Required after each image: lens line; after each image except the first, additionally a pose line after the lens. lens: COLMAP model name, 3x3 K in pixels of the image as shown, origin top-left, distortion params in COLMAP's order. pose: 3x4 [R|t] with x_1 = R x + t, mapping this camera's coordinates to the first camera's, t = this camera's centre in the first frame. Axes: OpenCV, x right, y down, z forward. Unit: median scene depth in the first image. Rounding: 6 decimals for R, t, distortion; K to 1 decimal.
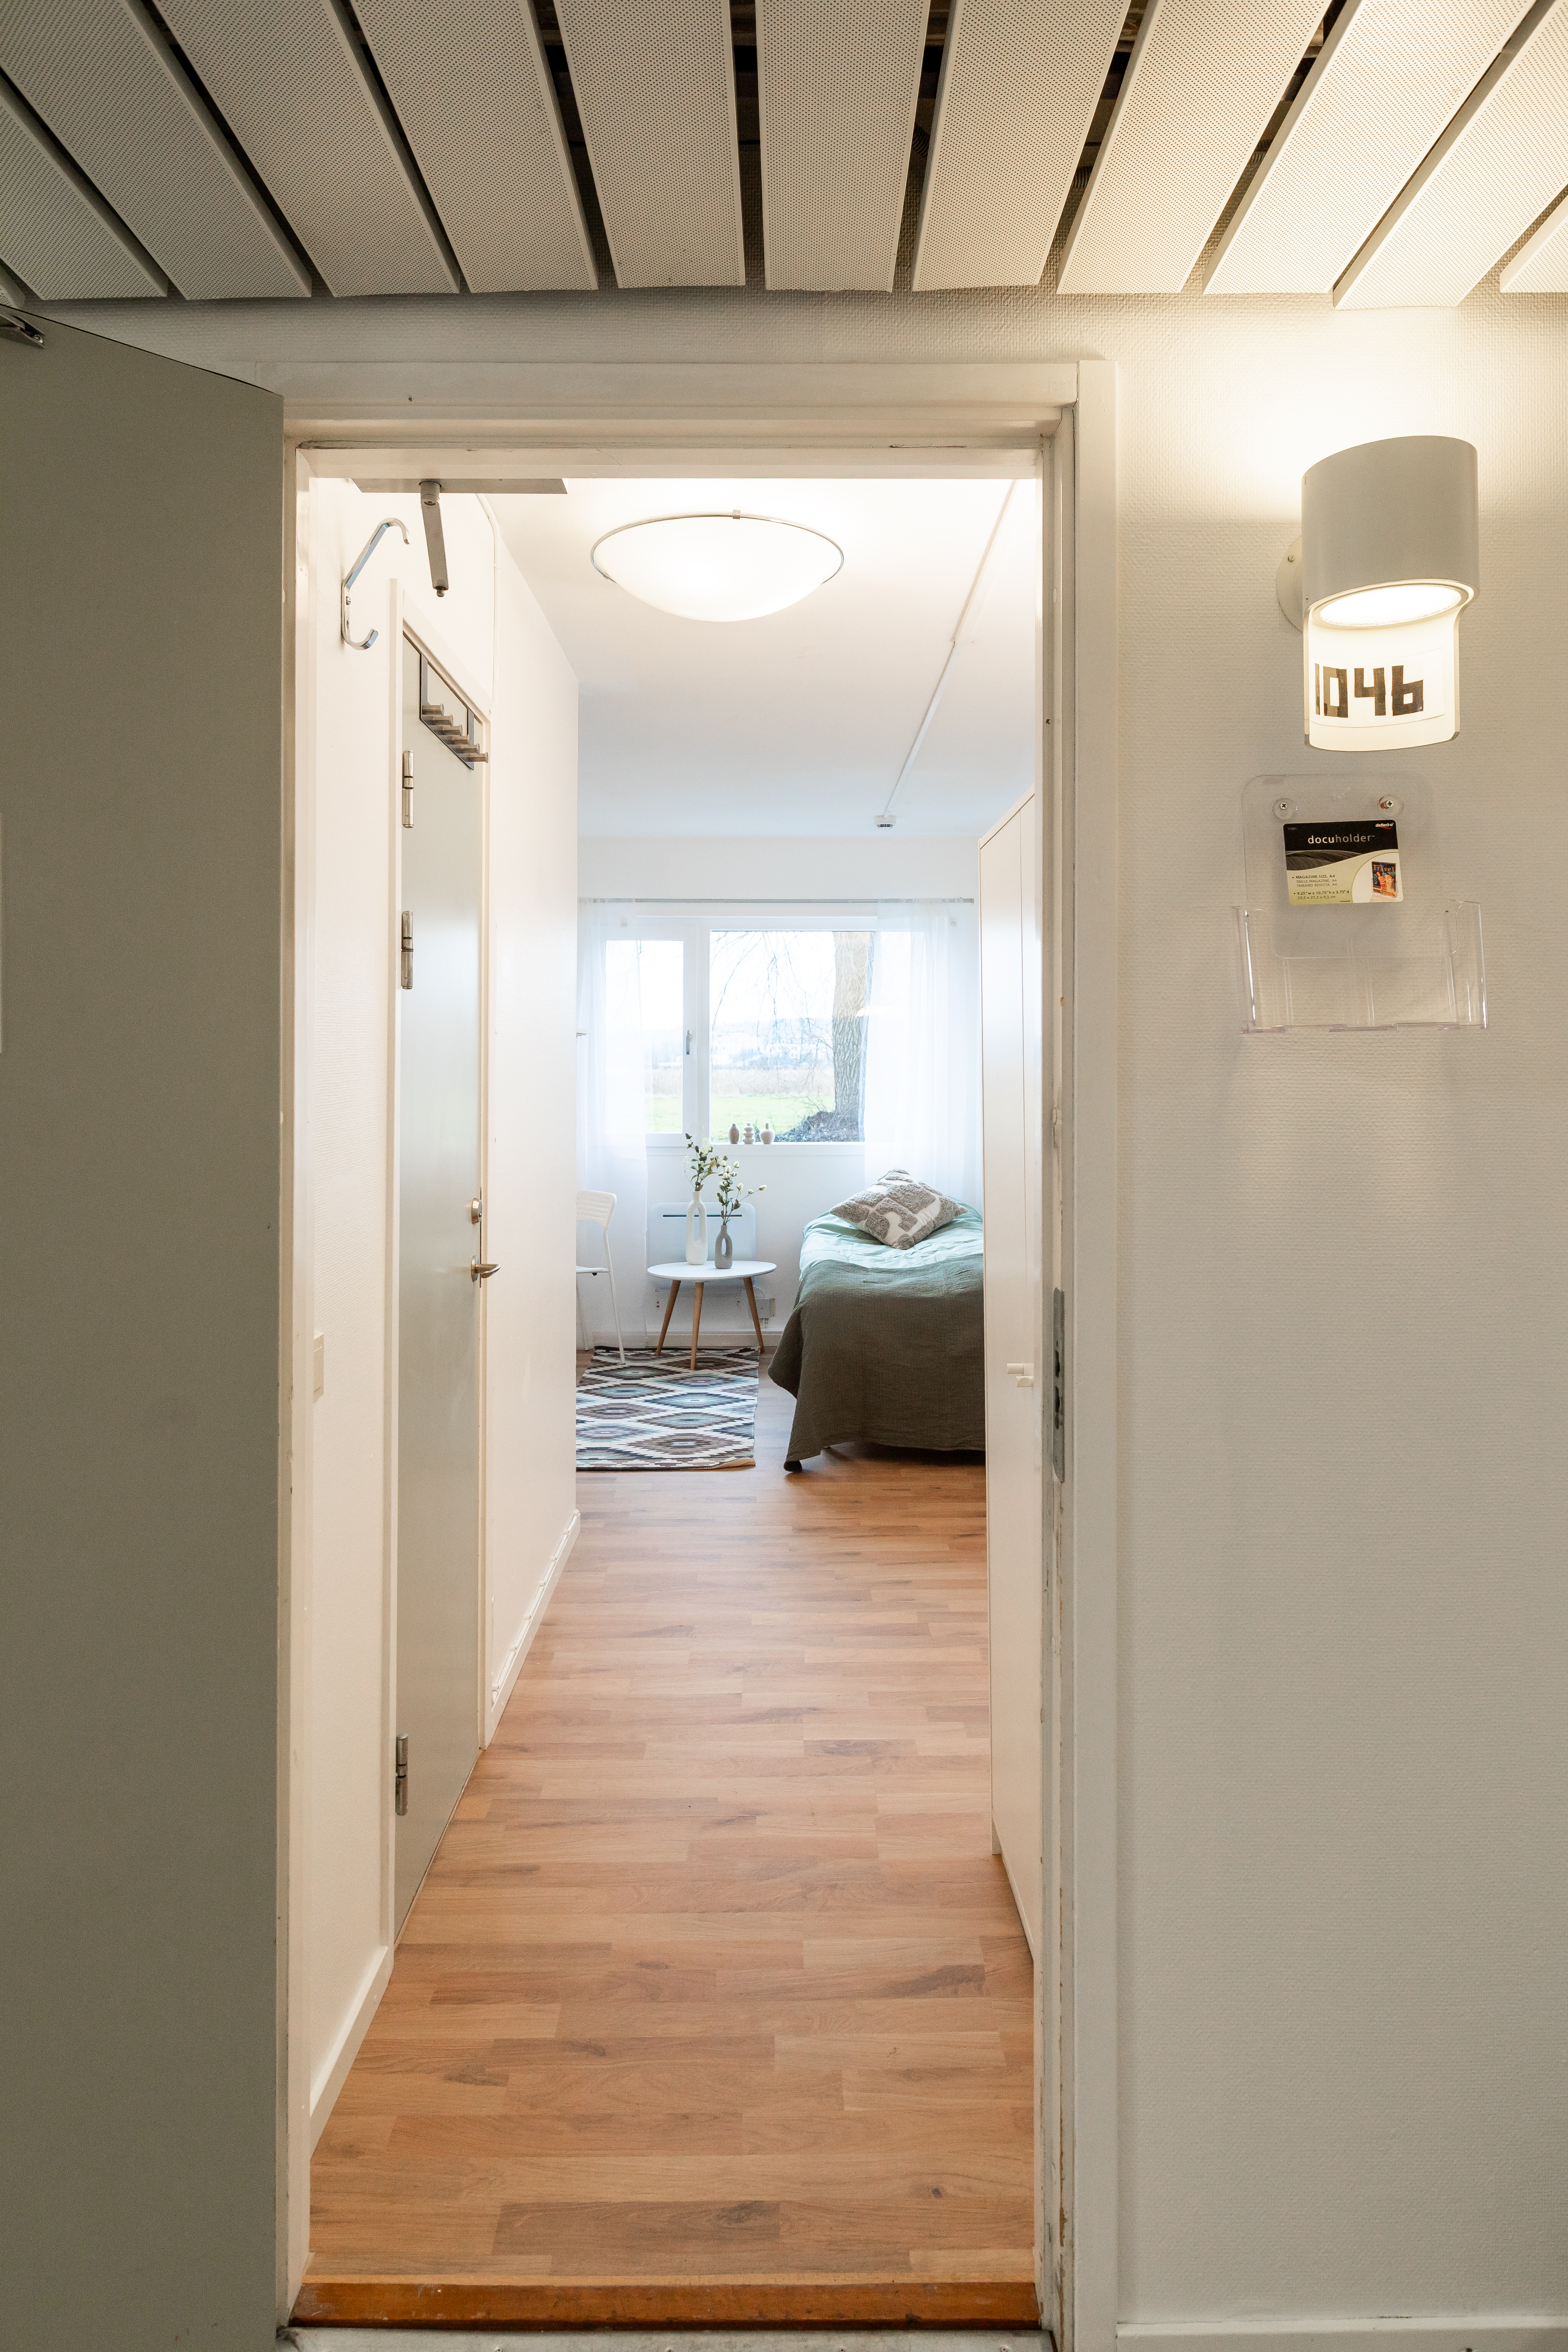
lens RADIAL K [[1337.1, 0, 783.0], [0, 1337.1, 1169.8], [0, 0, 1]] dist [-0.008148, -0.005050]
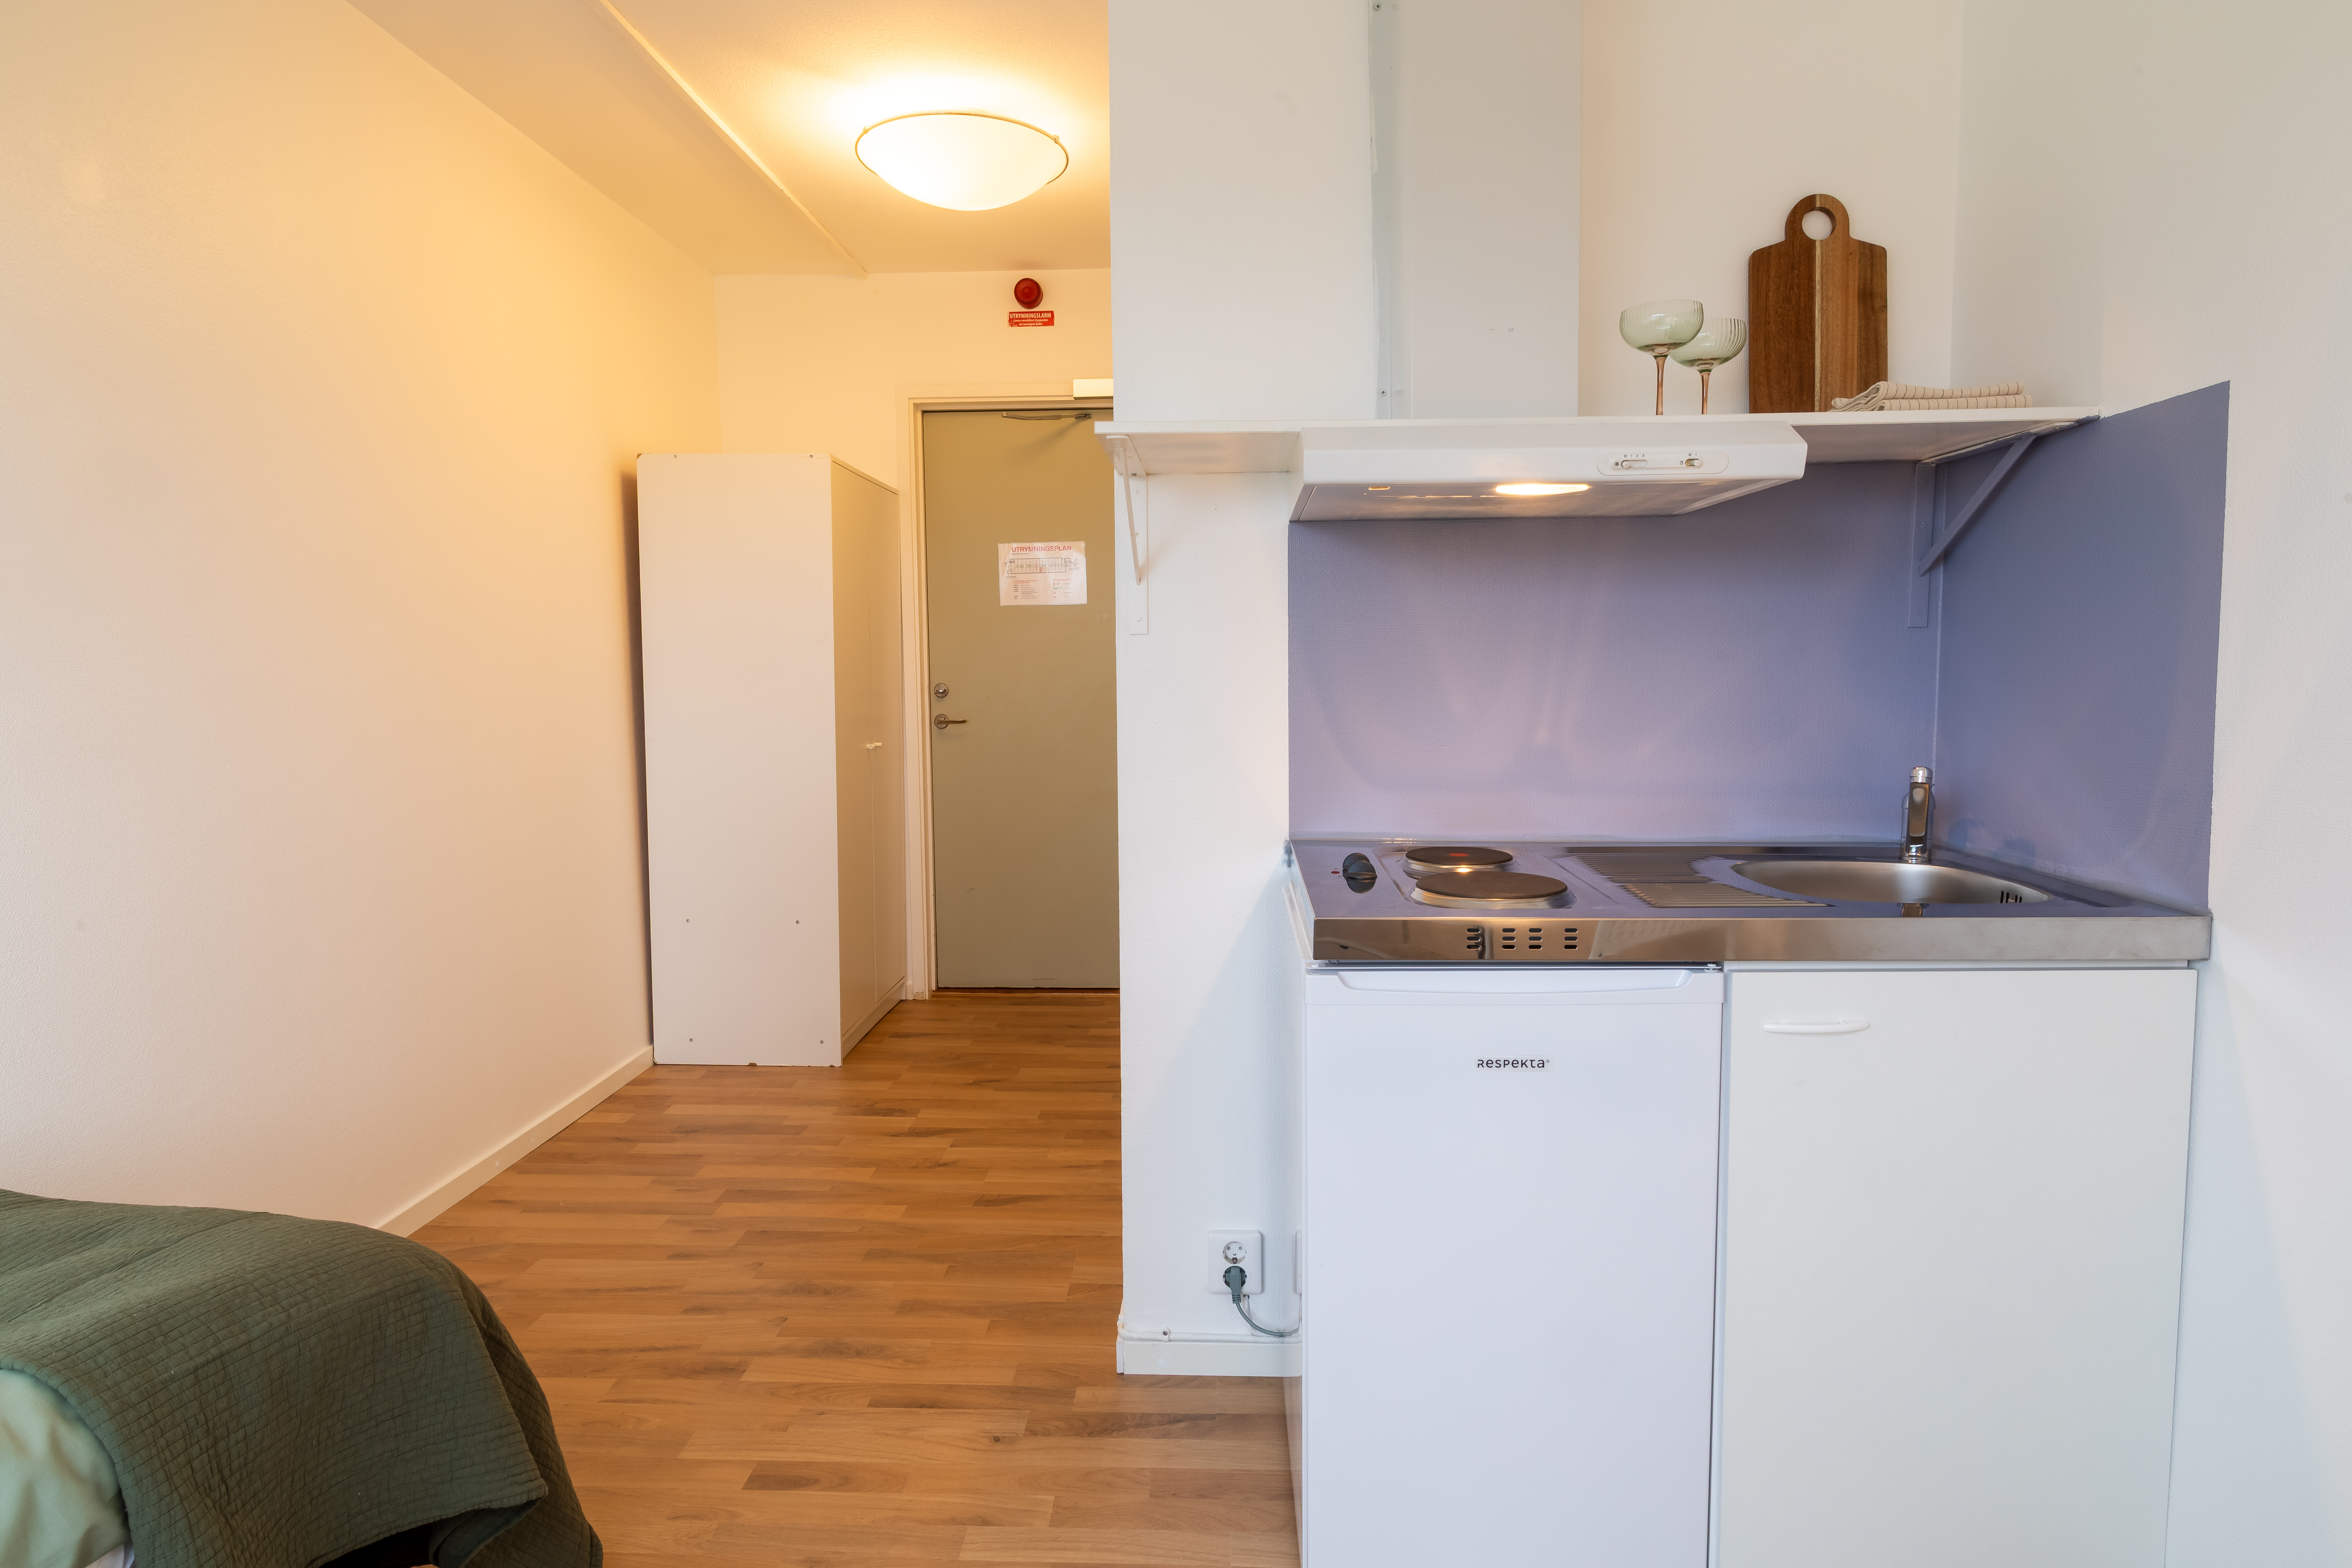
lens RADIAL K [[1337.1, 0, 1177.0], [0, 1337.1, 784.2], [0, 0, 1]] dist [-0.008148, -0.005050]
pose [[-0.998794, 0.010432, 0.047970, -0.295772], [0.018463, 0.985244, 0.170157, -0.100401], [-0.045487, 0.170837, -0.984249, 2.166603]]
